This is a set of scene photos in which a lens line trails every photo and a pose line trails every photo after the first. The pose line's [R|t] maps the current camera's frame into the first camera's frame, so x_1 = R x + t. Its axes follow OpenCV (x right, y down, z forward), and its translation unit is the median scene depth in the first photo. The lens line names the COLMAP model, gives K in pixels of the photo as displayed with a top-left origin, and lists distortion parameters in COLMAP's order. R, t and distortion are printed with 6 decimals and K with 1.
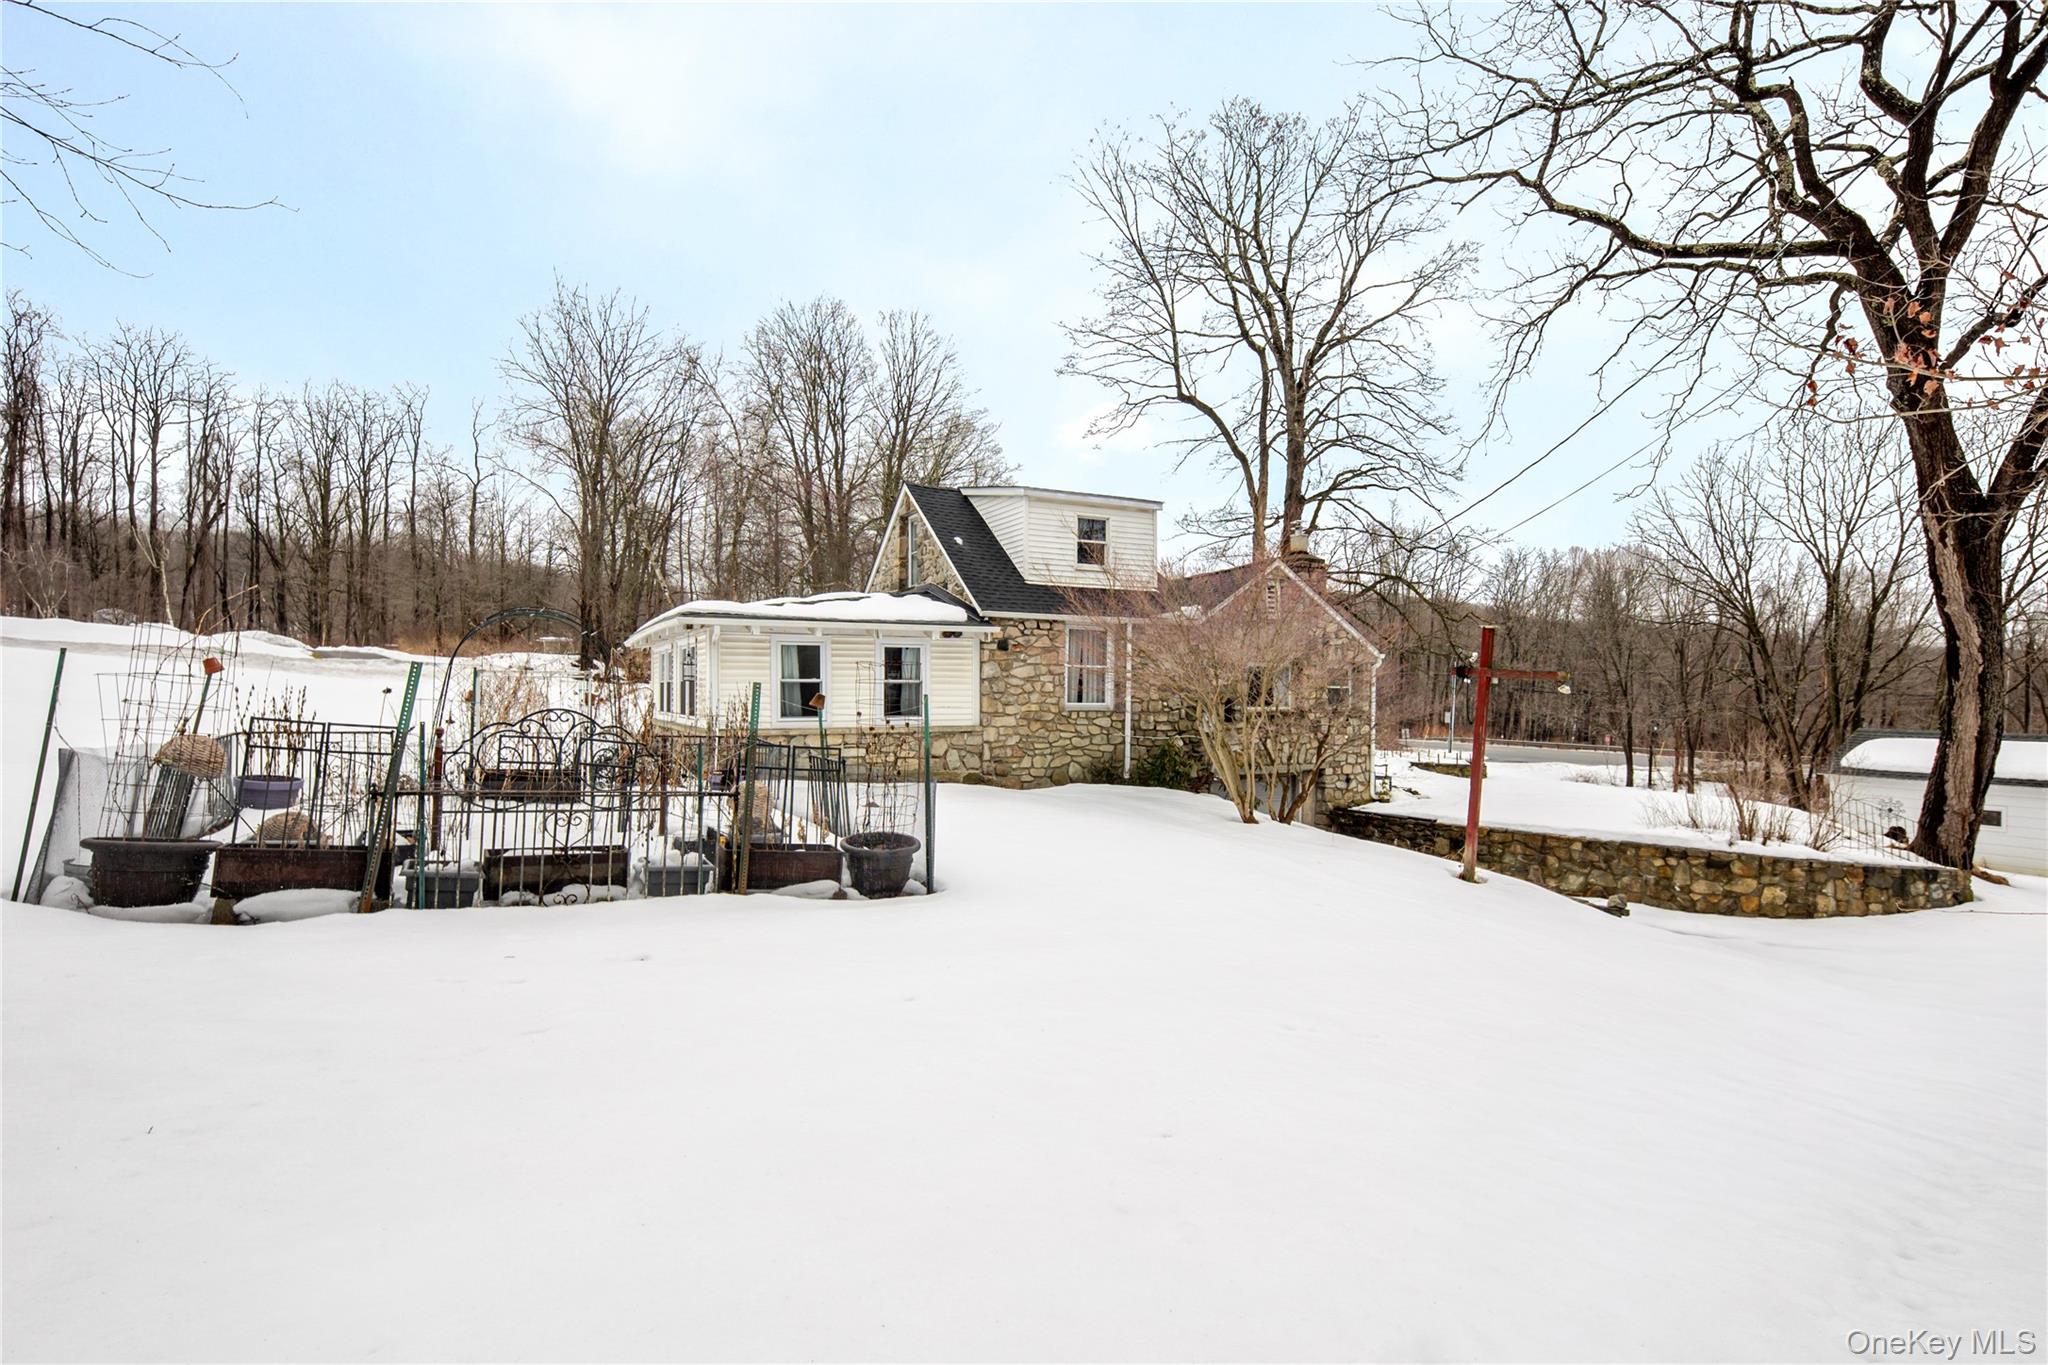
lens RADIAL K [[983.3, 0, 1027.5], [0, 983.3, 699.3], [0, 0, 1]] dist [0.000553, -0.000113]
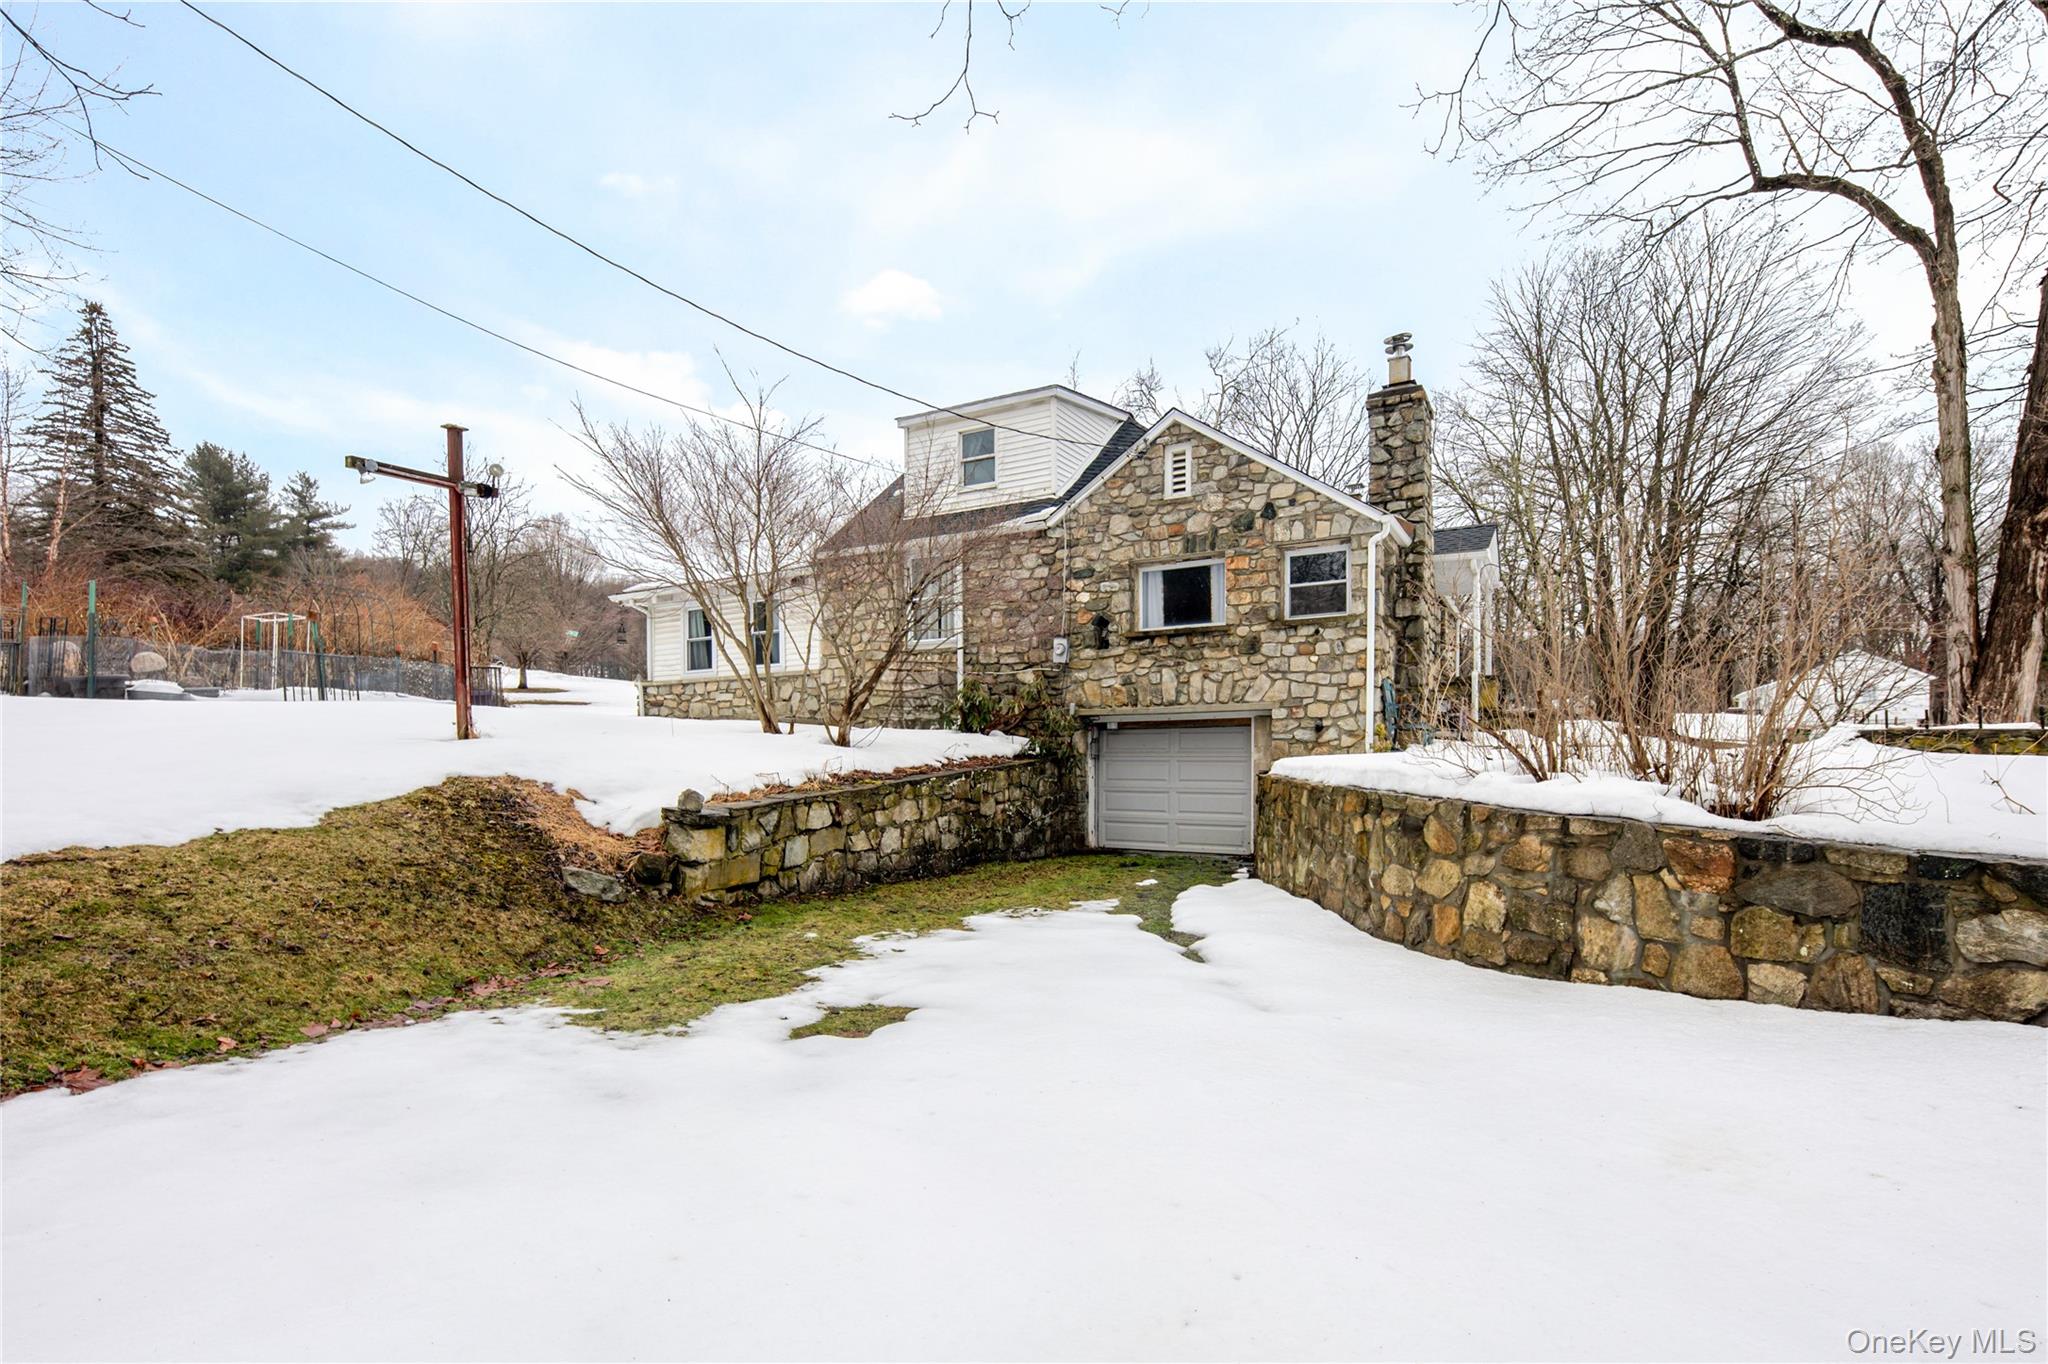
lens RADIAL K [[990.8, 0, 1023.7], [0, 990.8, 779.5], [0, 0, 1]] dist [-0.000913, -0.000272]
pose [[0.561069, -0.000477, -0.827769, 0.933735], [0.001690, 0.999998, 0.000569, 0.143845], [0.827767, -0.001719, 0.561069, 0.614092]]
